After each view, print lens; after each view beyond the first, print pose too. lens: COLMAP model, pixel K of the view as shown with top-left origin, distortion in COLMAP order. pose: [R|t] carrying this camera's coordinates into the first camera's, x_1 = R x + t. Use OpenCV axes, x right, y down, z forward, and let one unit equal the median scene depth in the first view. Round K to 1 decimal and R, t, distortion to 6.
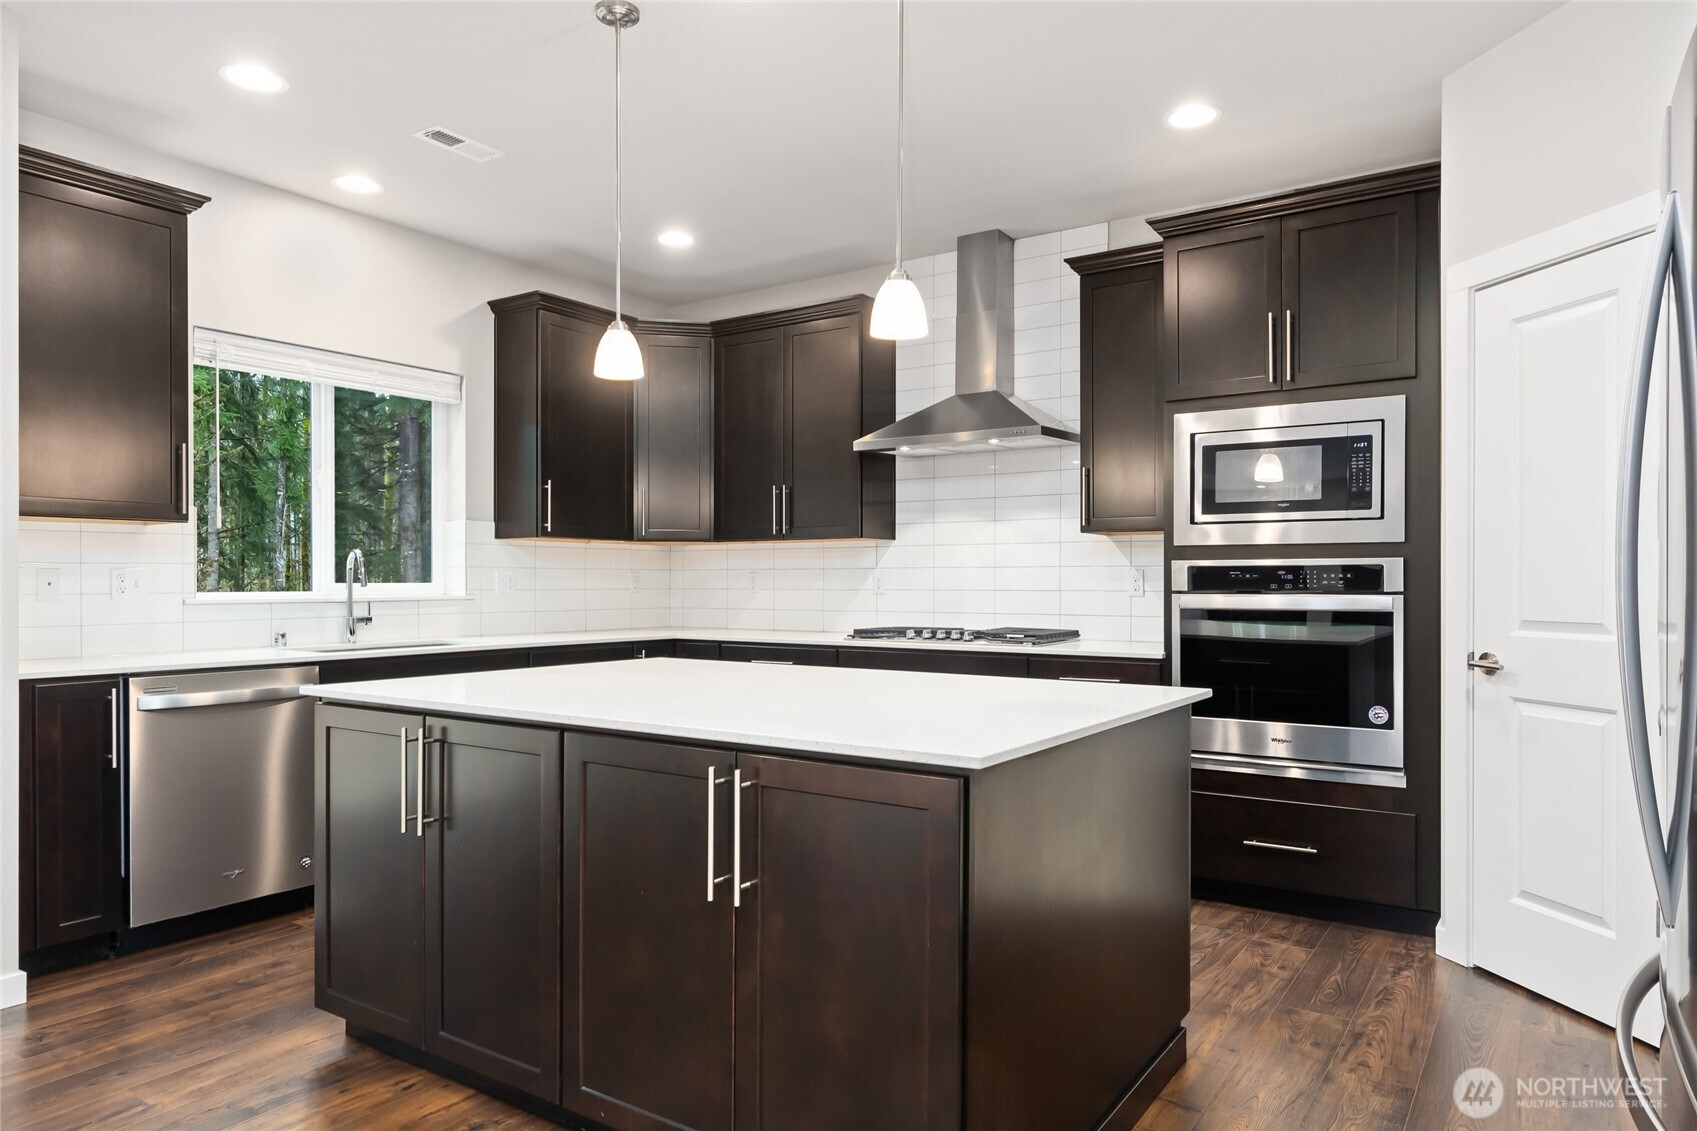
lens RADIAL K [[1061.0, 0, 858.7], [0, 1061.0, 587.3], [0, 0, 1]] dist [-0.000217, 0.002595]
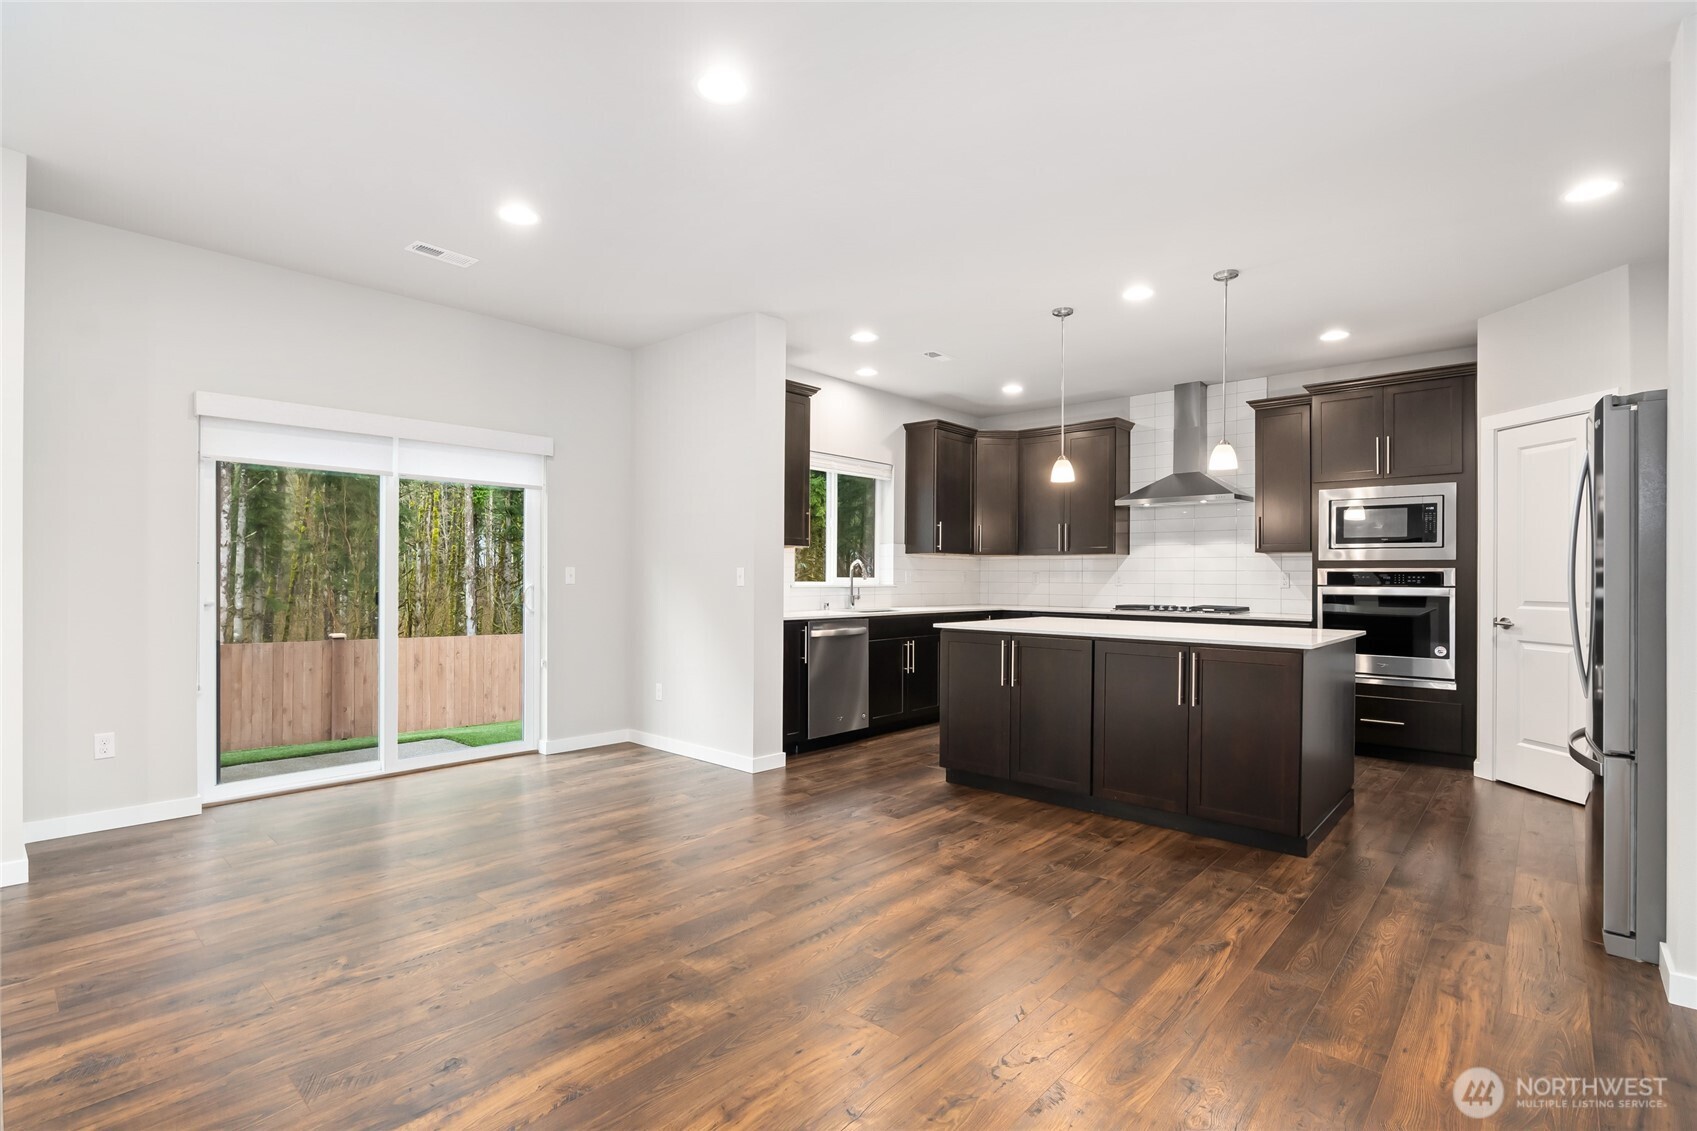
lens RADIAL K [[799.7, 0, 860.3], [0, 799.7, 575.4], [0, 0, 1]] dist [-0.016258, 0.006467]
pose [[0.991787, 0.006746, -0.127719, -0.325710], [-0.007895, 0.999933, -0.008488, 0.004851], [0.127653, 0.009427, 0.991774, -0.491013]]
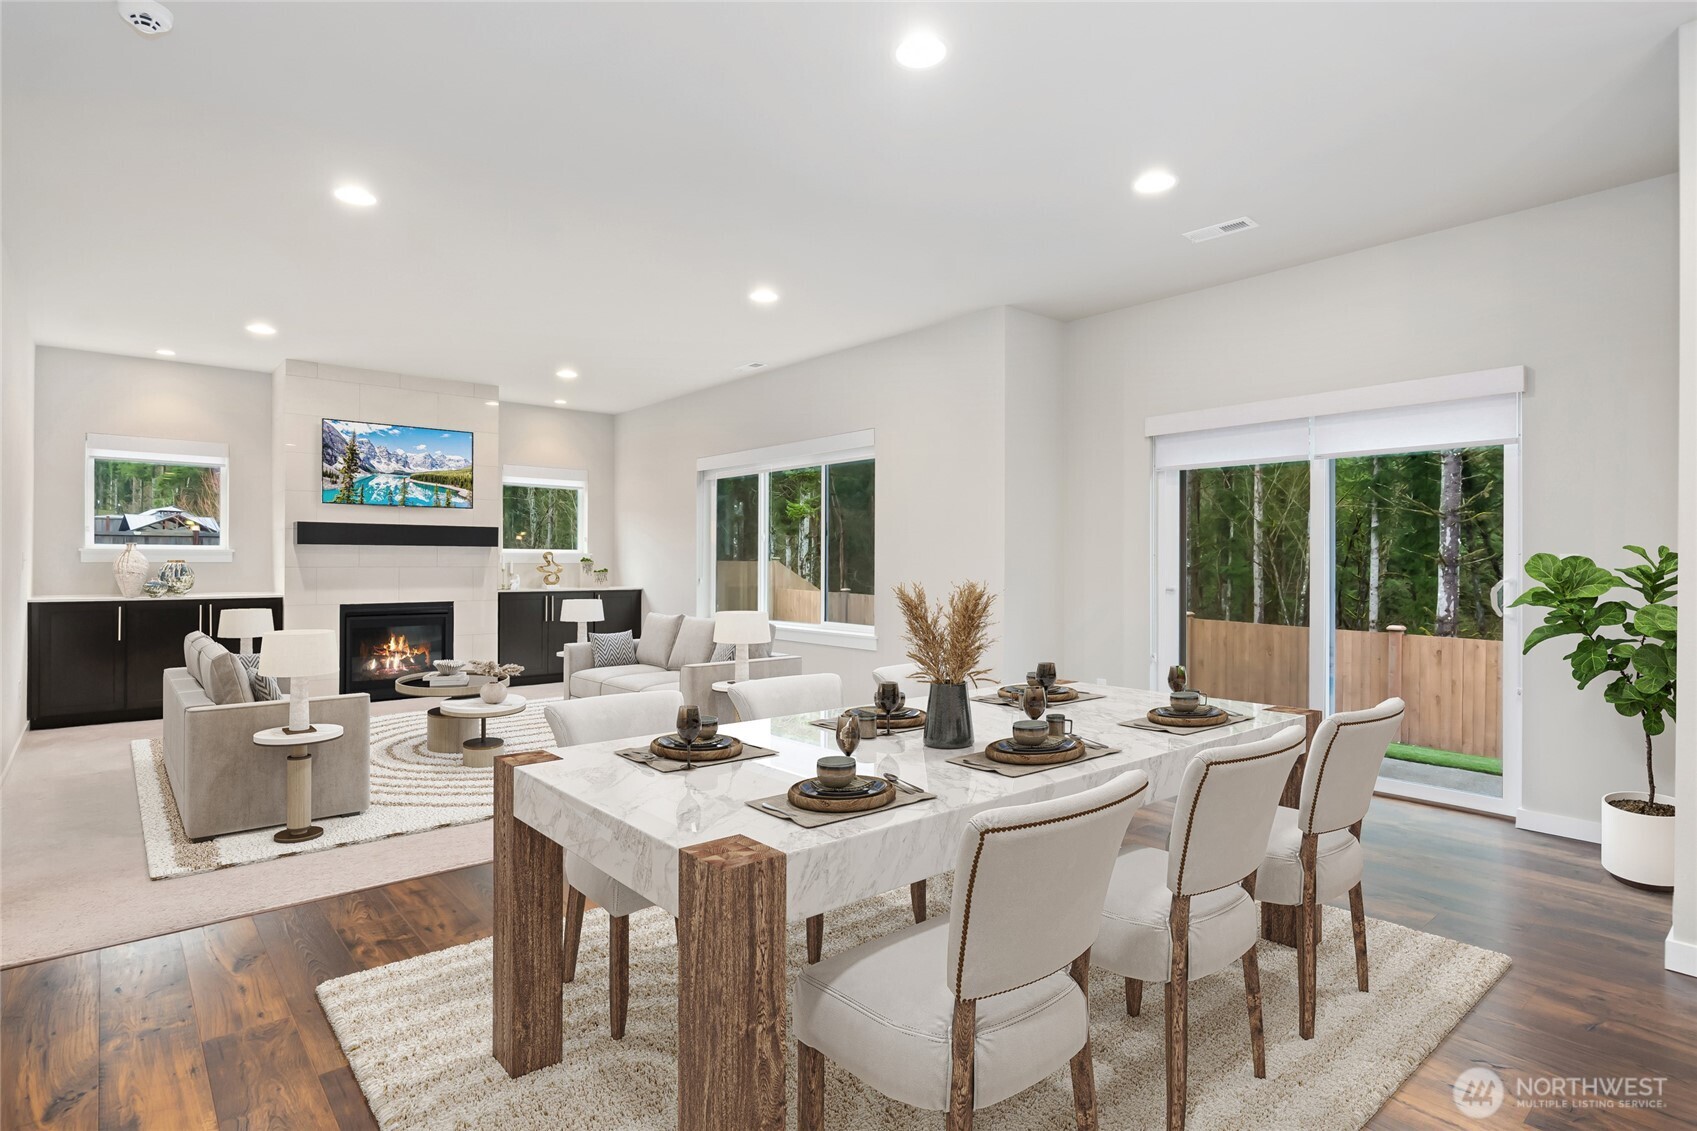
lens RADIAL K [[870.2, 0, 838.9], [0, 870.2, 566.7], [0, 0, 1]] dist [0.003652, 0.002094]
pose [[-0.263244, 0.007133, -0.964703, 0.157200], [-0.008569, 0.999916, 0.009732, -0.005186], [0.964691, 0.010829, -0.263161, 0.280851]]
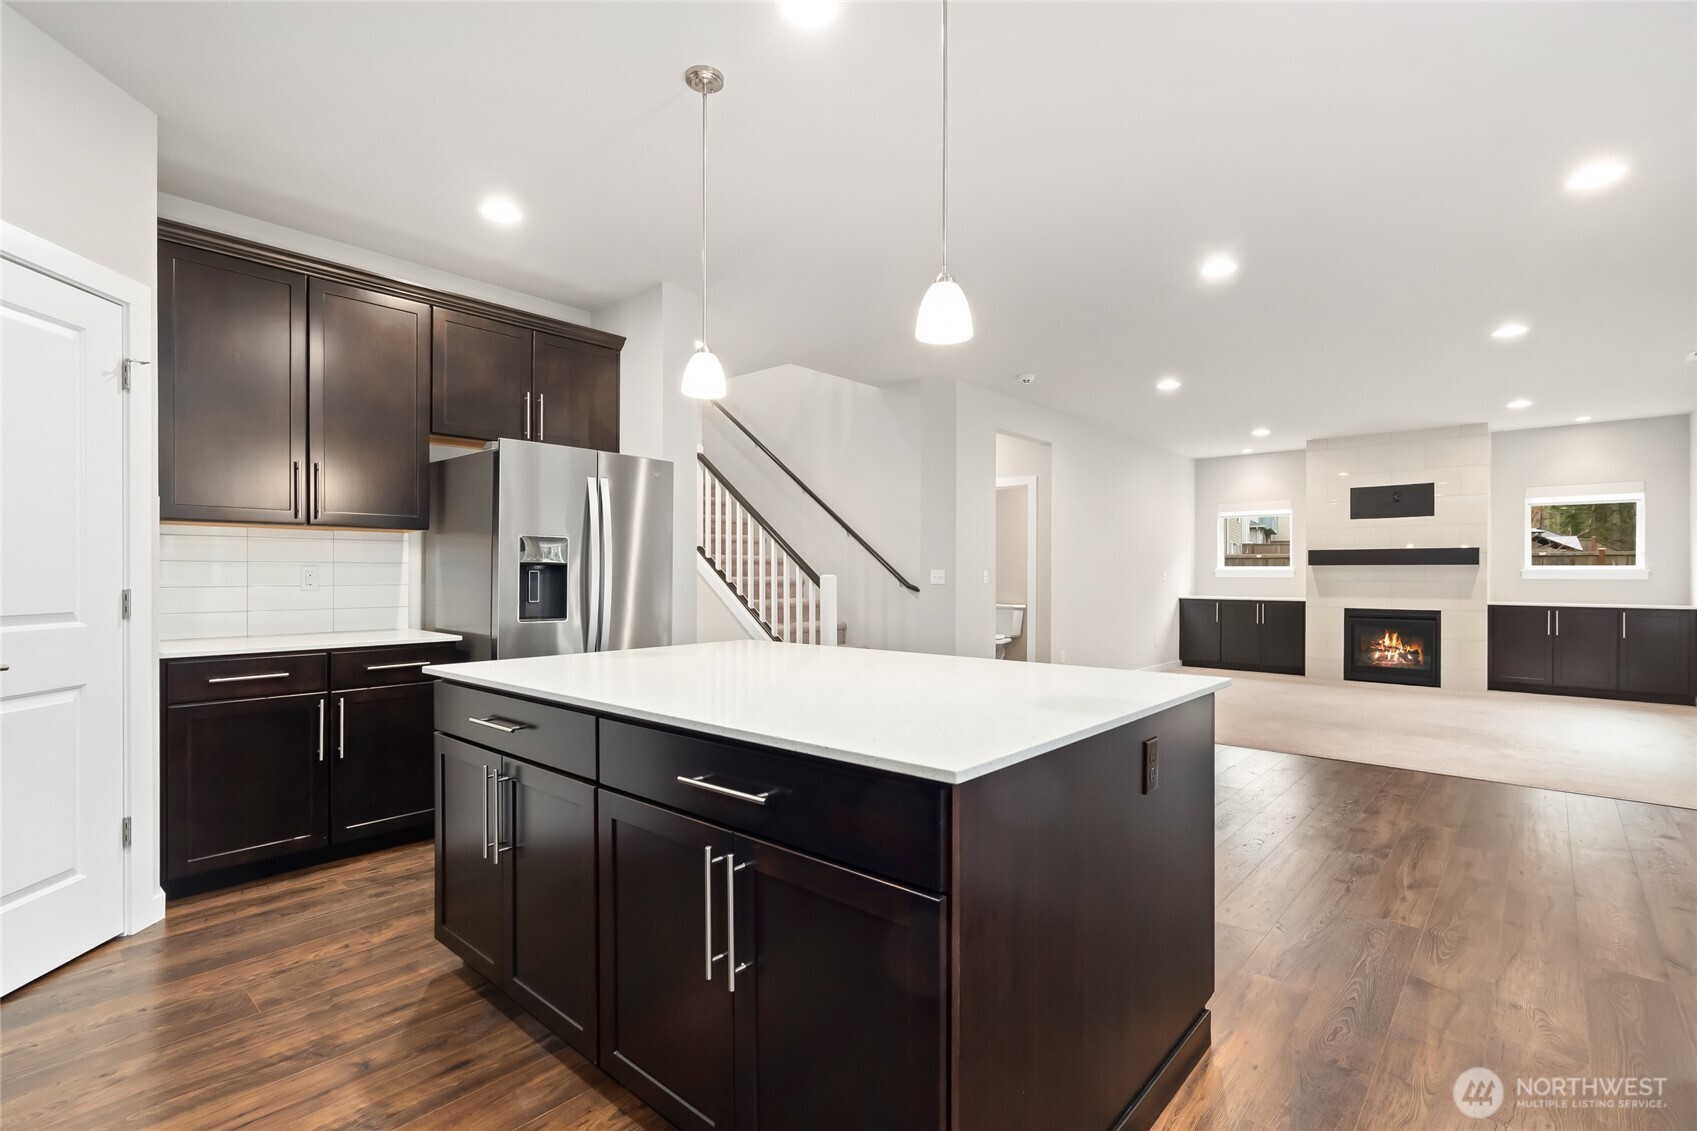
lens RADIAL K [[799.7, 0, 835.1], [0, 799.7, 566.8], [0, 0, 1]] dist [-0.016258, 0.006467]
pose [[-0.990488, 0.000003, 0.137599, -0.174393], [-0.000559, 0.999992, -0.004047, -0.008230], [-0.137598, -0.004085, -0.990480, 1.283145]]
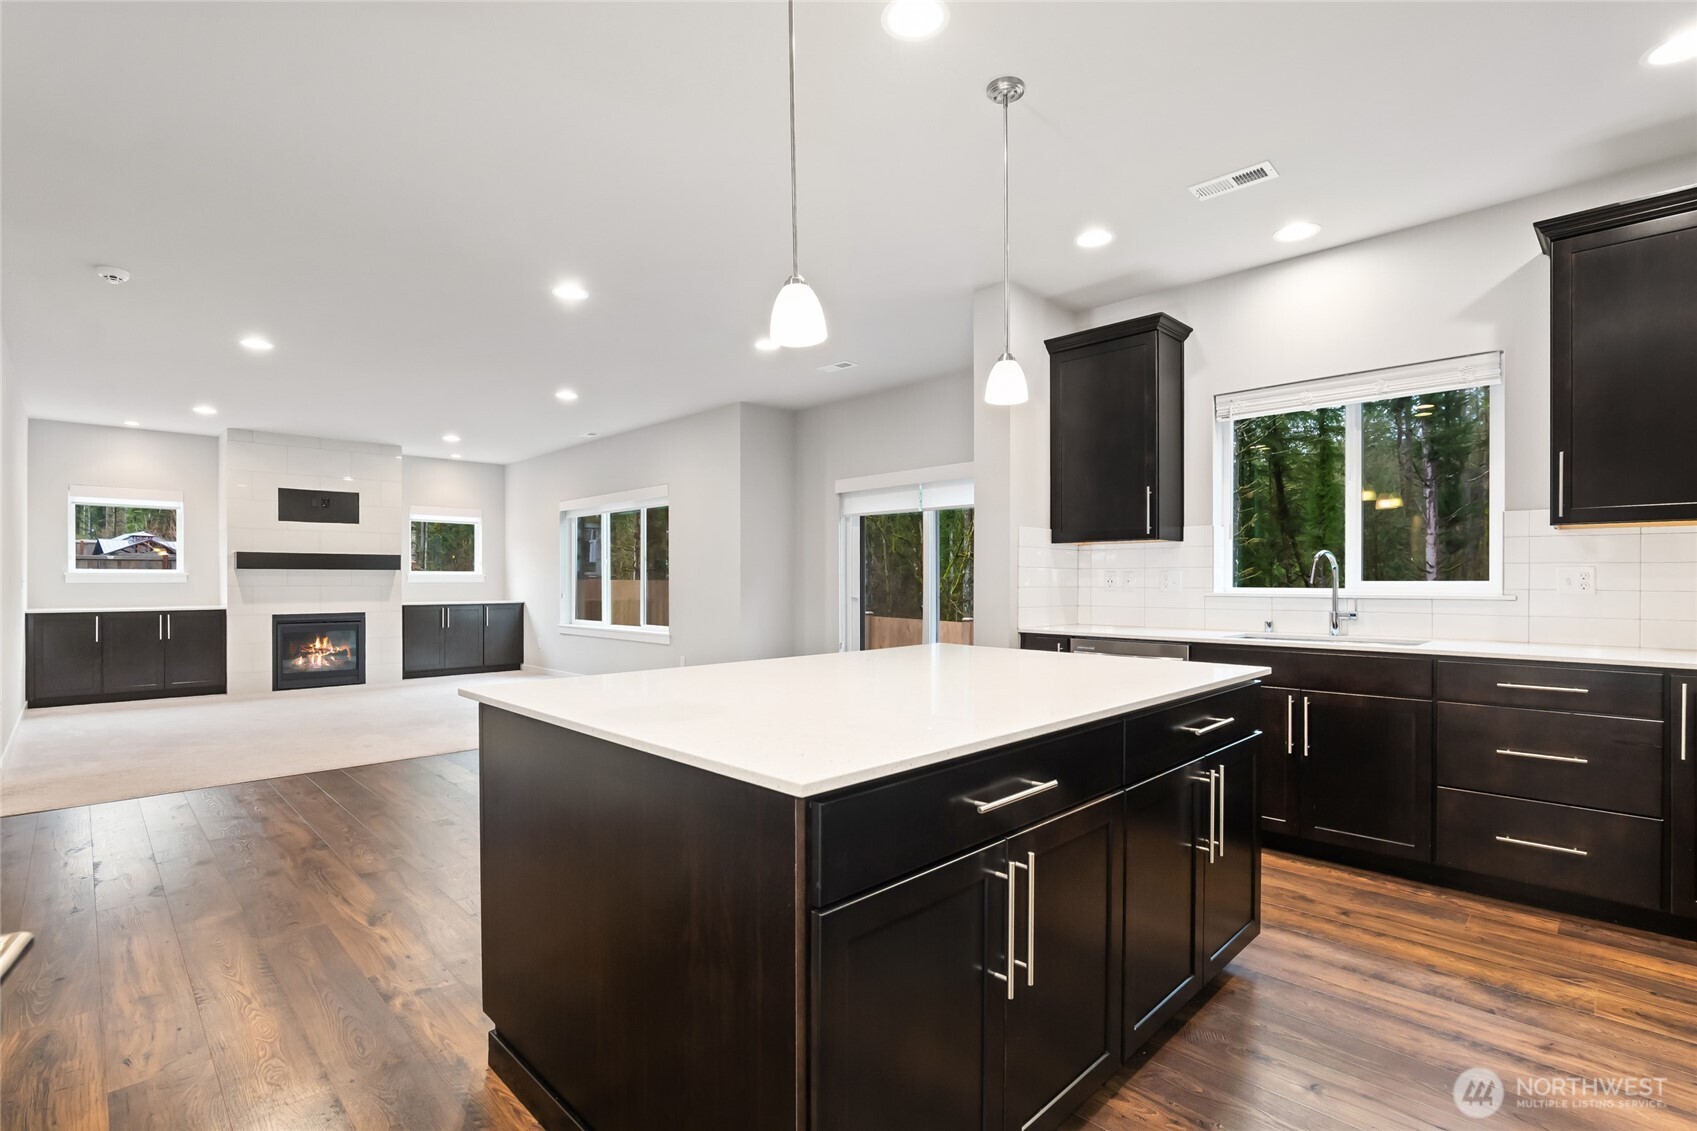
lens RADIAL K [[799.7, 0, 849.3], [0, 799.7, 588.6], [0, 0, 1]] dist [-0.016258, 0.006467]
pose [[-0.191865, 0.013038, -0.981335, 0.507011], [-0.003939, 0.999893, 0.014055, -0.007431], [0.981413, 0.006563, -0.191793, 0.764947]]
